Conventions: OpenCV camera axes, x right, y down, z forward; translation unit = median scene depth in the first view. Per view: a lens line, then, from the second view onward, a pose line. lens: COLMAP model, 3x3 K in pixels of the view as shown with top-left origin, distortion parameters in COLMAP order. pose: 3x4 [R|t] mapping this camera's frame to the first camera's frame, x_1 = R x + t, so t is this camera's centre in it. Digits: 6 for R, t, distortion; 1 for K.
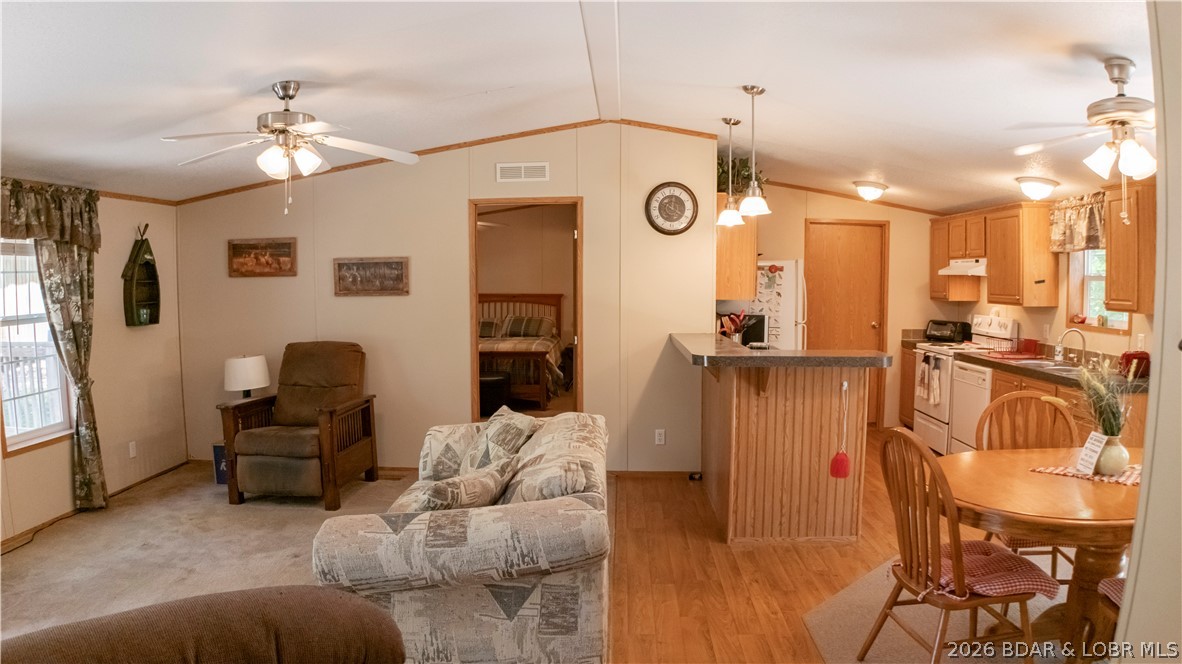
lens RADIAL K [[745.5, 0, 637.5], [0, 745.5, 330.2], [0, 0, 1]] dist [-0.182081, 0.018622]
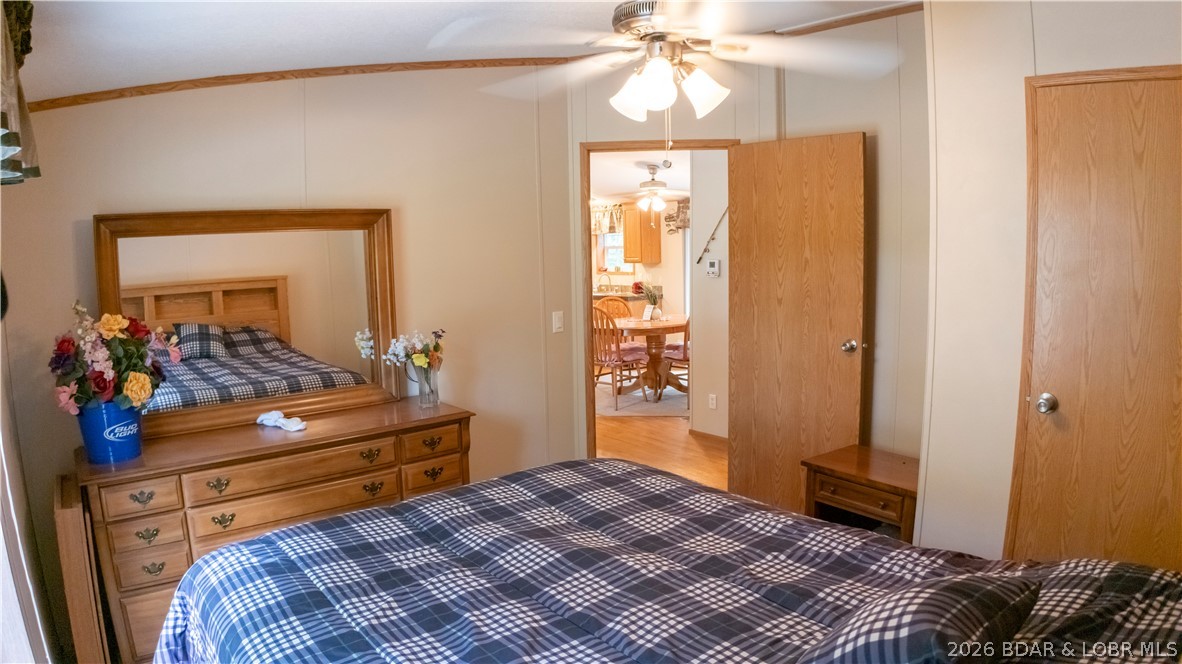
lens RADIAL K [[745.5, 0, 590.6], [0, 745.5, 330.8], [0, 0, 1]] dist [-0.182081, 0.018622]
pose [[0.782800, -0.089558, 0.615795, -0.707644], [0.068606, 0.995977, 0.057637, 0.034494], [-0.618480, -0.002871, 0.785795, -0.624406]]
